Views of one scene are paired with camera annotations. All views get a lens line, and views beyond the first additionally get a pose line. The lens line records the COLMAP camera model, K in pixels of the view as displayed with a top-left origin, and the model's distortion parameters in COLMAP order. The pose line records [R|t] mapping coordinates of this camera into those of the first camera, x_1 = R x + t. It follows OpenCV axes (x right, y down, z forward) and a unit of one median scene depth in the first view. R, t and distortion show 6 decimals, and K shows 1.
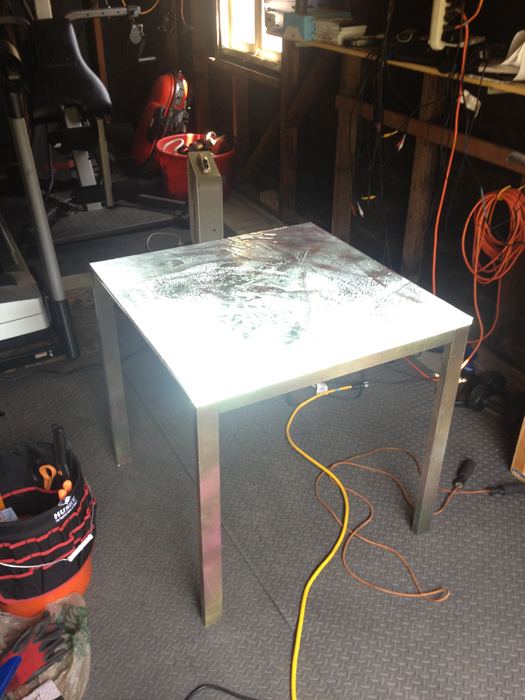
lens RADIAL K [[675.1, 0, 262.5], [0, 675.1, 350.0], [0, 0, 1]] dist [0.056876, -0.017368]
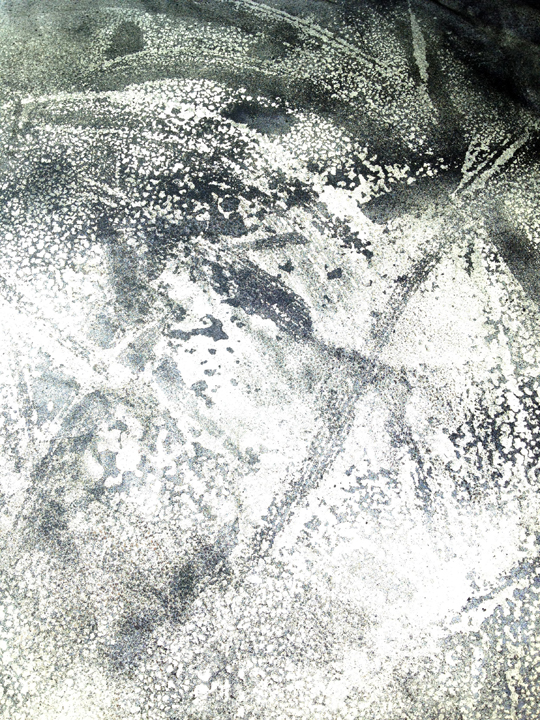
lens RADIAL K [[694.4, 0, 270.0], [0, 694.4, 360.0], [0, 0, 1]] dist [0.056876, -0.017368]
pose [[0.864417, 0.476572, -0.160195, 0.071855], [-0.261962, 0.698870, 0.665550, -0.281355], [0.429138, -0.533348, 0.728959, 0.717738]]
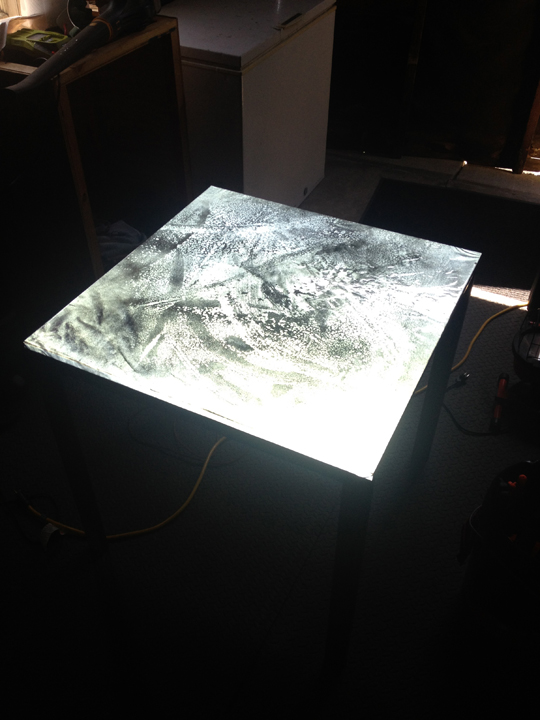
lens RADIAL K [[694.4, 0, 270.0], [0, 694.4, 360.0], [0, 0, 1]] dist [0.056876, -0.017368]
pose [[-0.572295, -0.552156, 0.606302, -0.531869], [0.413056, 0.444616, 0.794797, -0.705496], [-0.708423, 0.705295, -0.026380, 1.046104]]
